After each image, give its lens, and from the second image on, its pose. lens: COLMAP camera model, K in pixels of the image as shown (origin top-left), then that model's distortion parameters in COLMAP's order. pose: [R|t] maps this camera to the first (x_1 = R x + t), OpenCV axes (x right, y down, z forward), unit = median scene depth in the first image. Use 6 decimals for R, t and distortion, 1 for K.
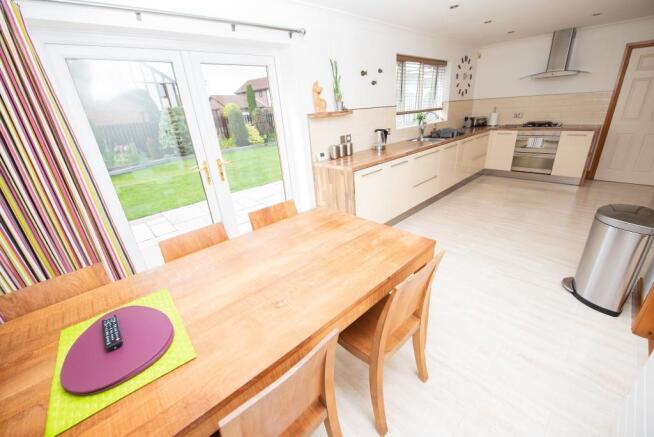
lens RADIAL K [[260.9, 0, 329.1], [0, 260.9, 218.9], [0, 0, 1]] dist [-0.000784, -0.000142]
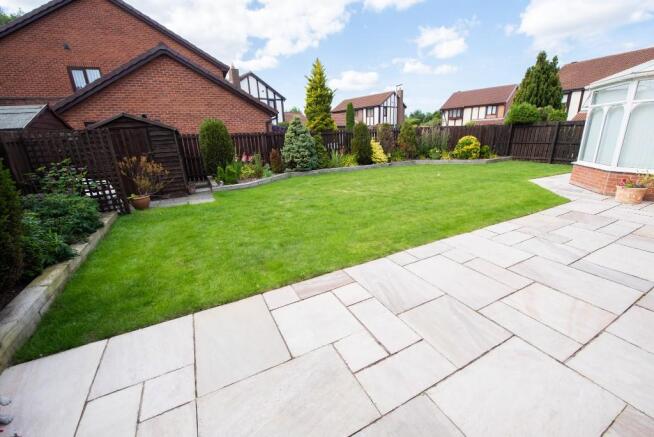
lens RADIAL K [[260.9, 0, 329.1], [0, 260.9, 218.9], [0, 0, 1]] dist [-0.000784, -0.000142]
pose [[0.963963, 0.113382, -0.240665, -0.174805], [-0.131424, 0.989495, -0.060237, -0.030859], [0.231306, 0.089695, 0.968737, 0.134303]]
